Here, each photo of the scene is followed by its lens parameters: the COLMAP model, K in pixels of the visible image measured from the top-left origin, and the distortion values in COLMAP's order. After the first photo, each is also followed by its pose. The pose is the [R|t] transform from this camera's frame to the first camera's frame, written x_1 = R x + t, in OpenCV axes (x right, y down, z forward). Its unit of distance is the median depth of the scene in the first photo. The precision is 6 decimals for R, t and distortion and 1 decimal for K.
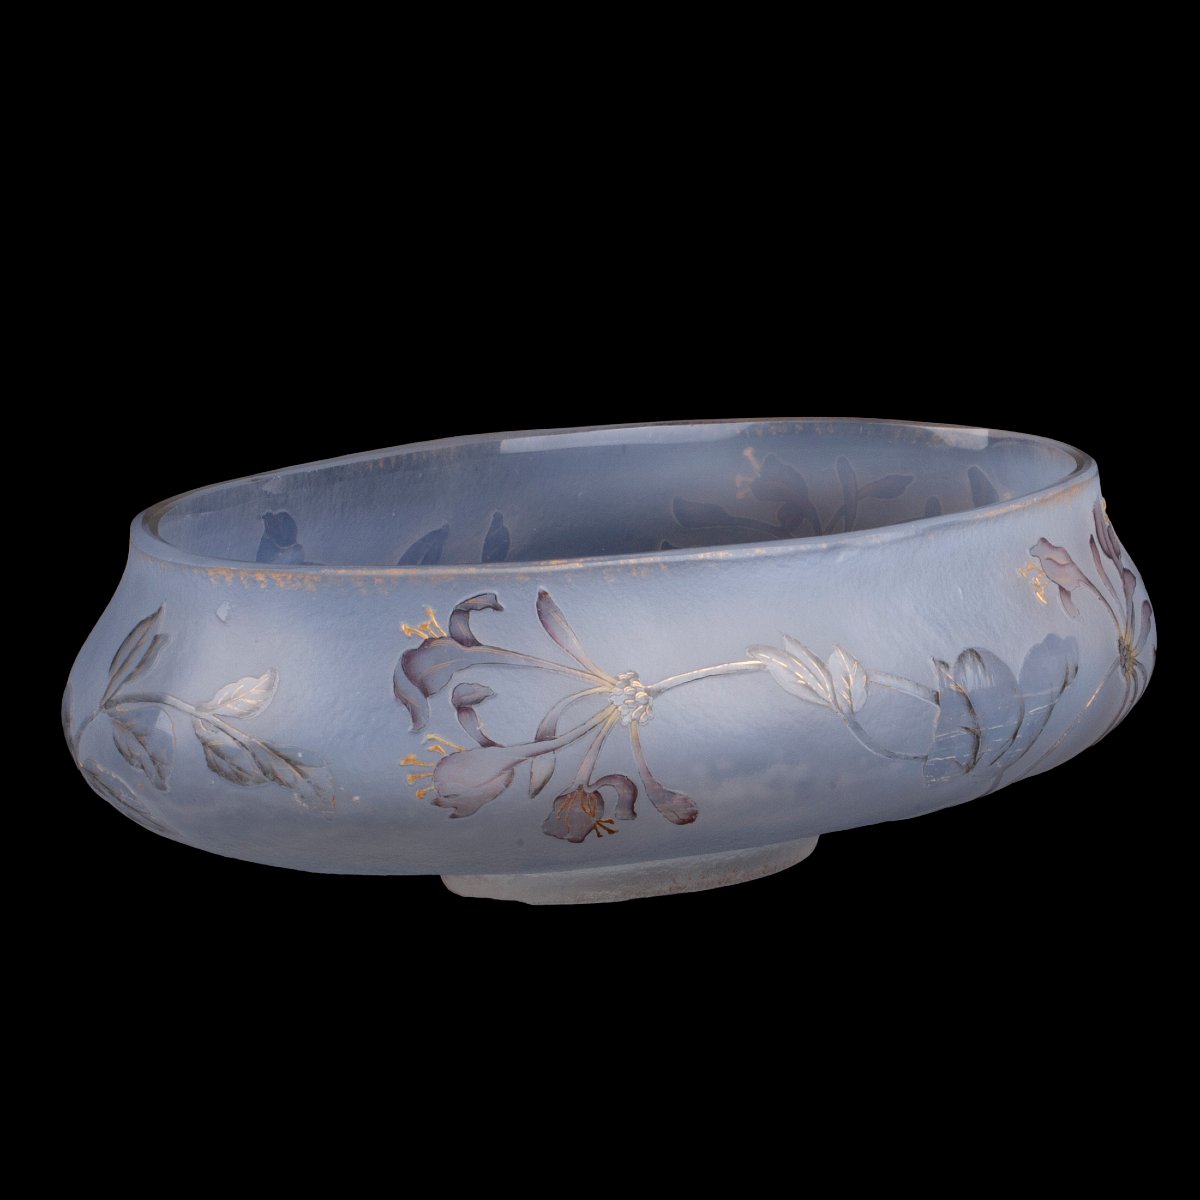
lens RADIAL K [[8546.9, 0, 600.6], [0, 8546.9, 602.6], [0, 0, 1]] dist [-0.986852, 0.000000]
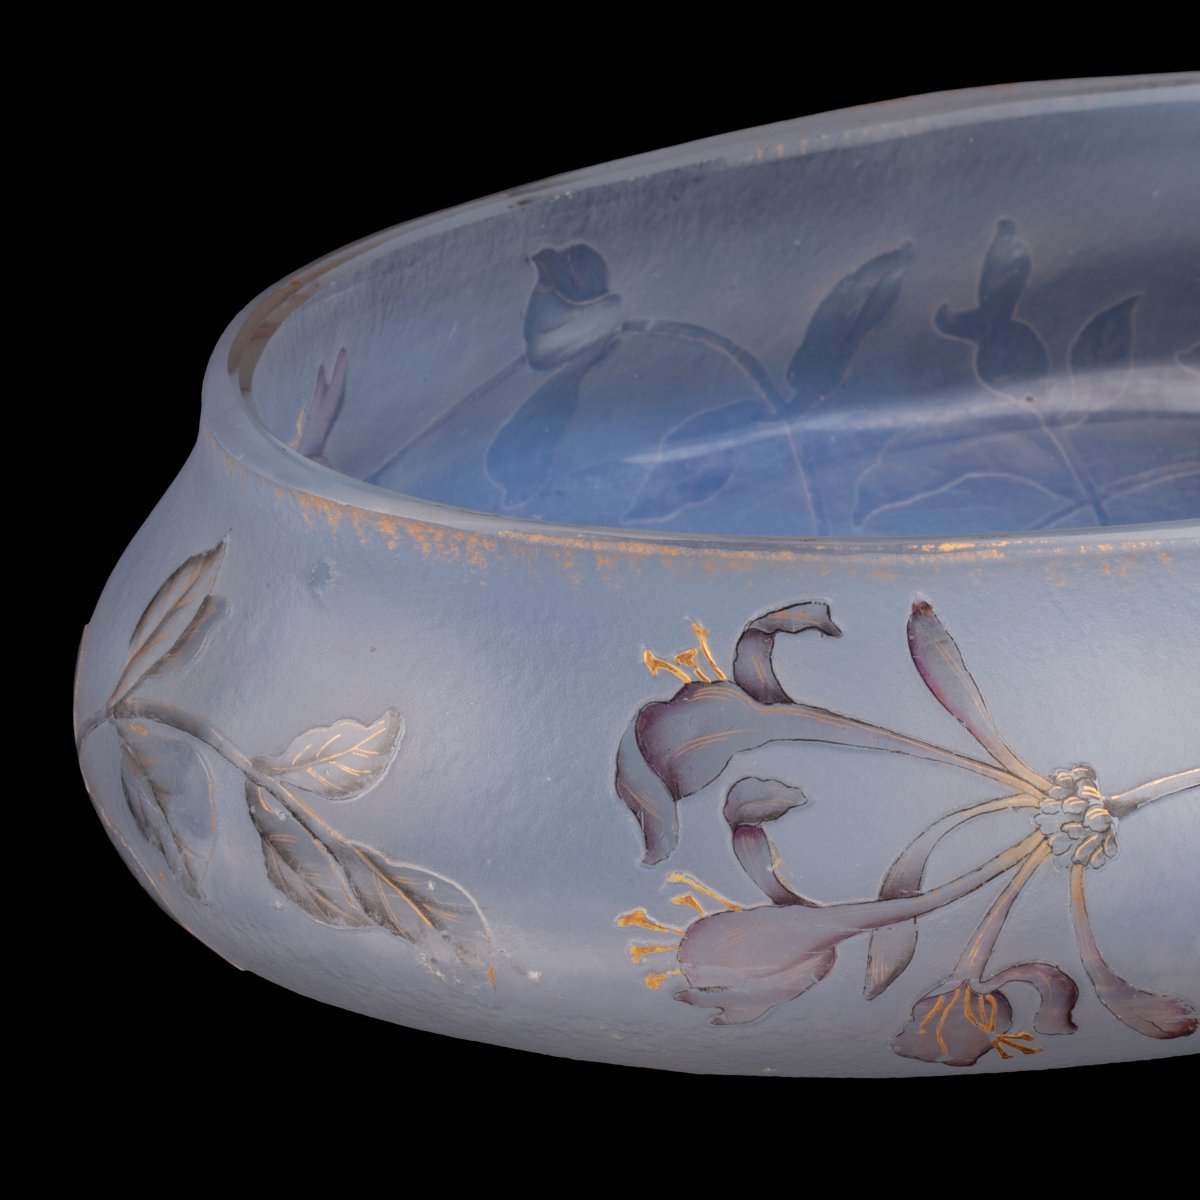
lens RADIAL K [[8546.9, 0, 604.1], [0, 8546.9, 599.4], [0, 0, 1]] dist [-0.986852, 0.000000]
pose [[0.986199, 0.082314, -0.143649, 0.048452], [-0.055869, 0.982212, 0.179270, -0.093011], [0.155850, -0.168770, 0.973256, 0.494854]]
